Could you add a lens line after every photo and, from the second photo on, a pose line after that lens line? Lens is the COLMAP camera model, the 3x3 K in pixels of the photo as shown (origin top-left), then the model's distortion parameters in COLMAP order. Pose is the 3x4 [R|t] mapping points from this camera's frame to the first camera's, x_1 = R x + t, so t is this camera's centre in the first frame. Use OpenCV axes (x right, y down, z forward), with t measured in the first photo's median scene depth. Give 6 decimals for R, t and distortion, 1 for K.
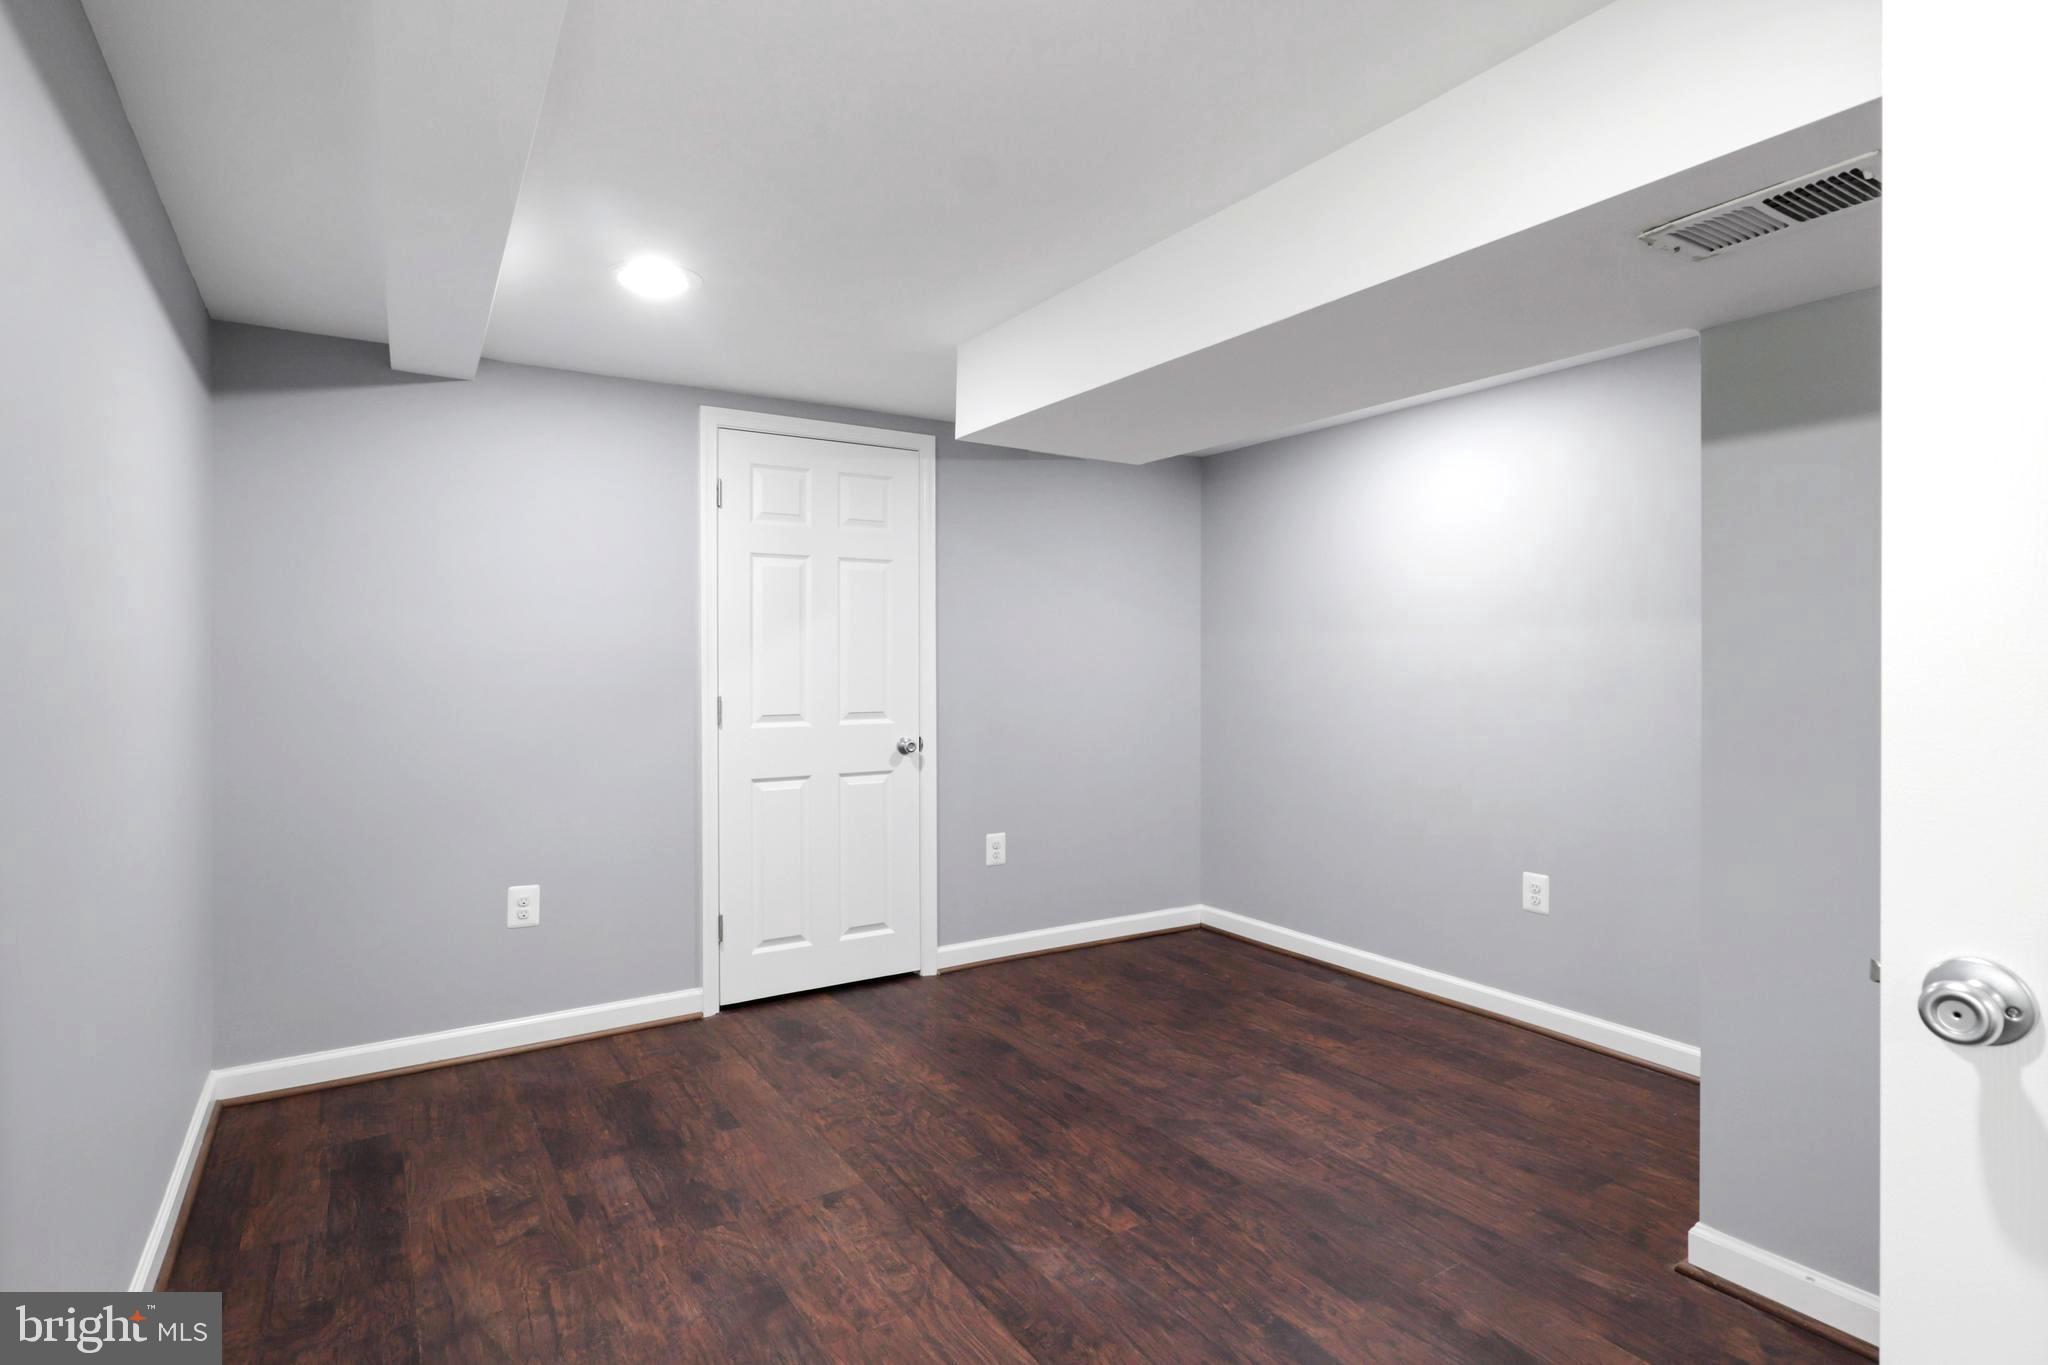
lens RADIAL K [[1034.3, 0, 1026.1], [0, 1034.3, 674.3], [0, 0, 1]] dist [0.002812, 0.000942]
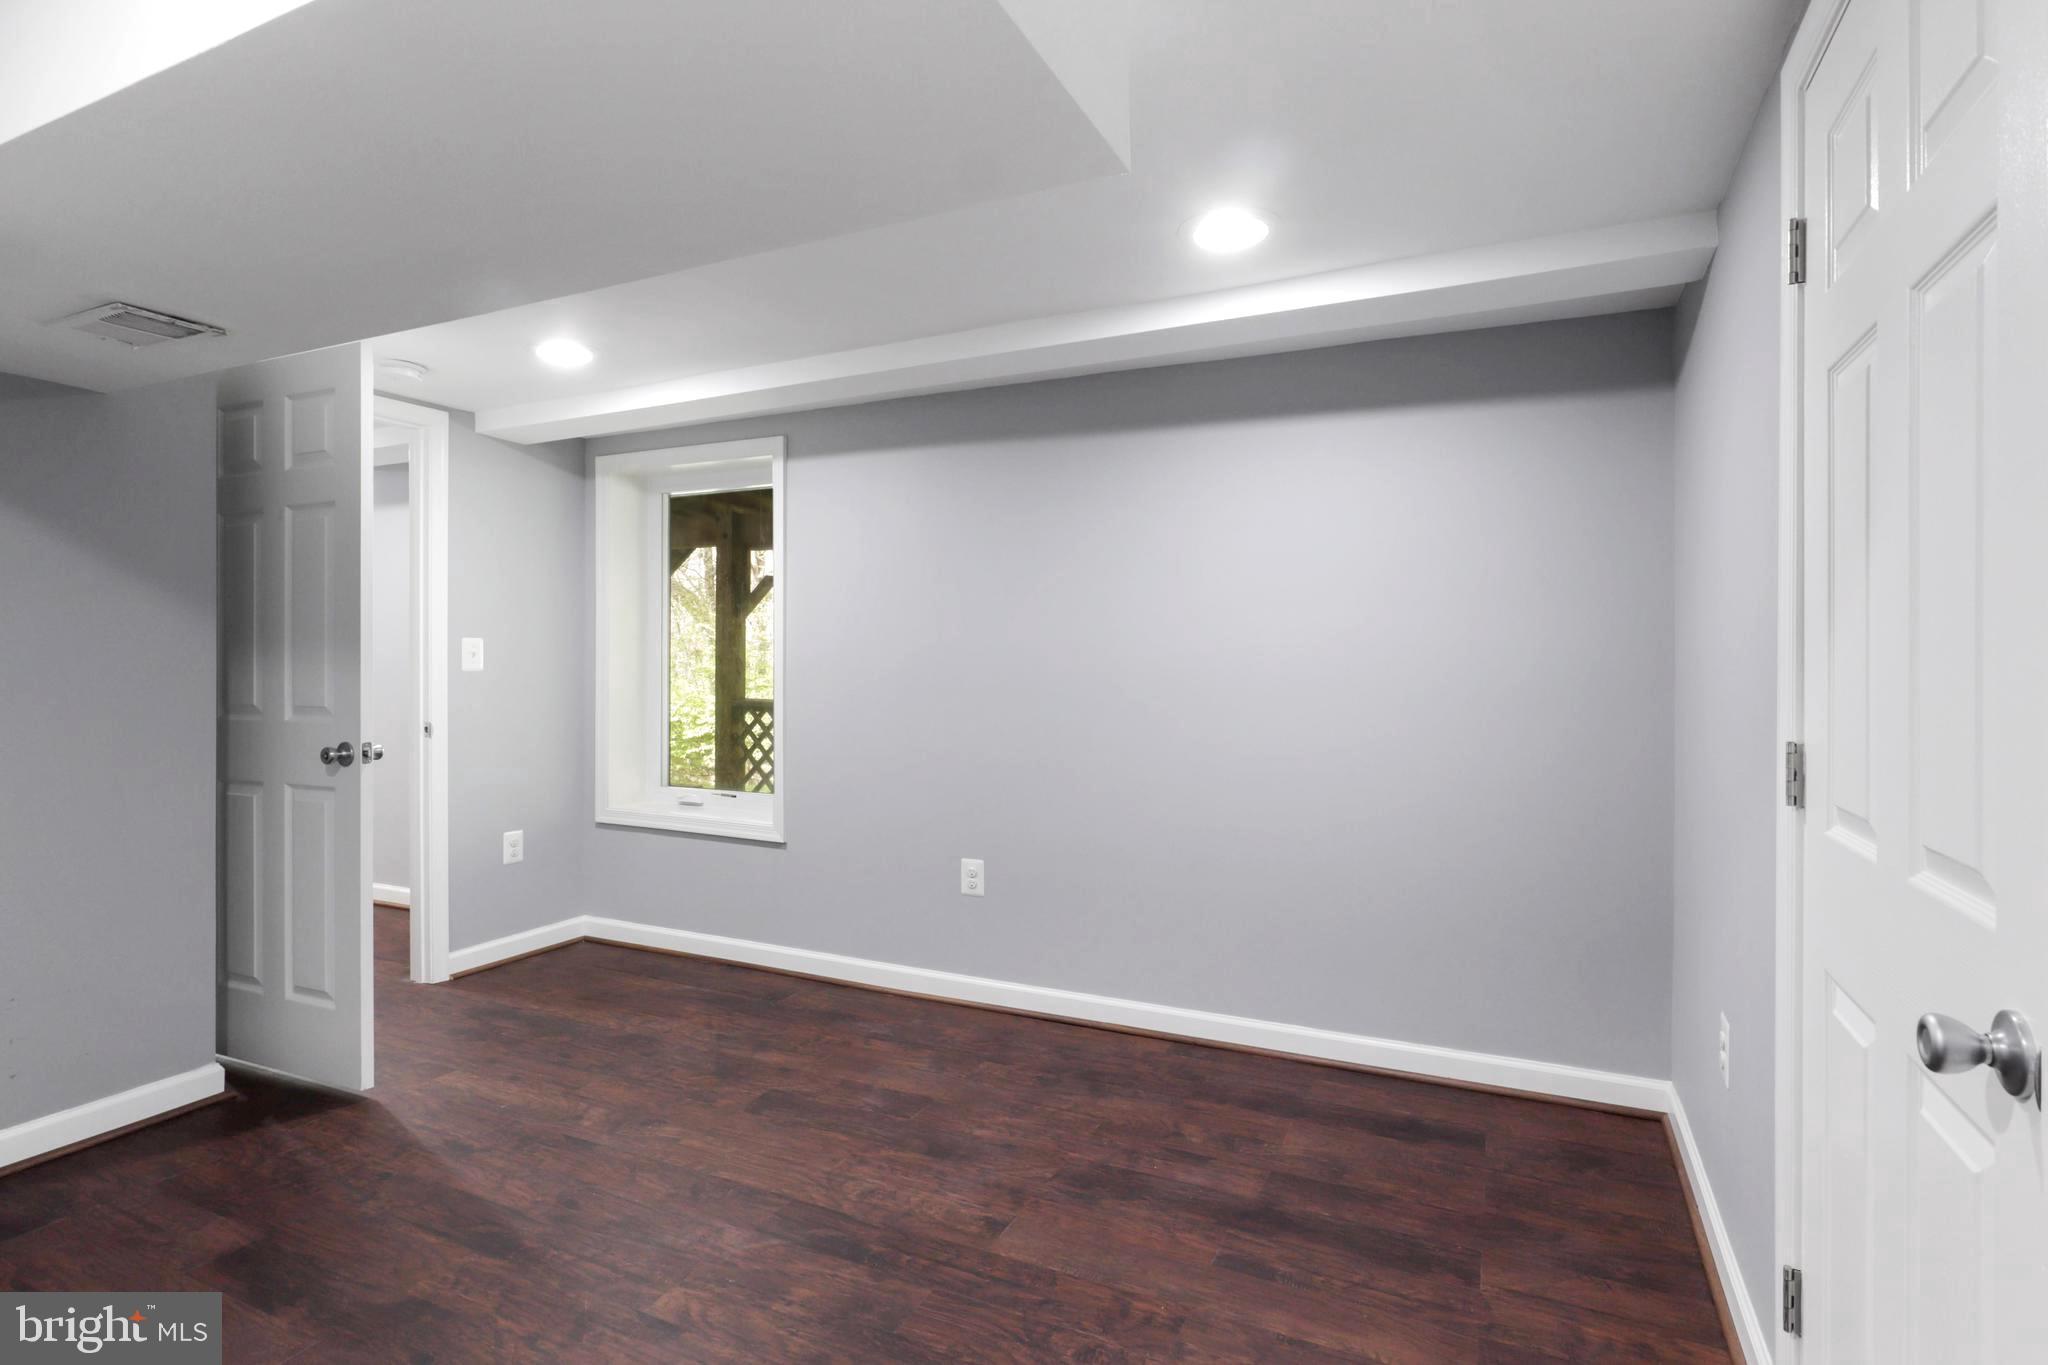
lens RADIAL K [[1034.3, 0, 1030.9], [0, 1034.3, 670.8], [0, 0, 1]] dist [0.002812, 0.000942]
pose [[-0.852542, 0.005955, -0.522625, 0.290326], [-0.005216, 0.999788, 0.019900, -0.022730], [0.522633, 0.019692, -0.852330, 1.903244]]
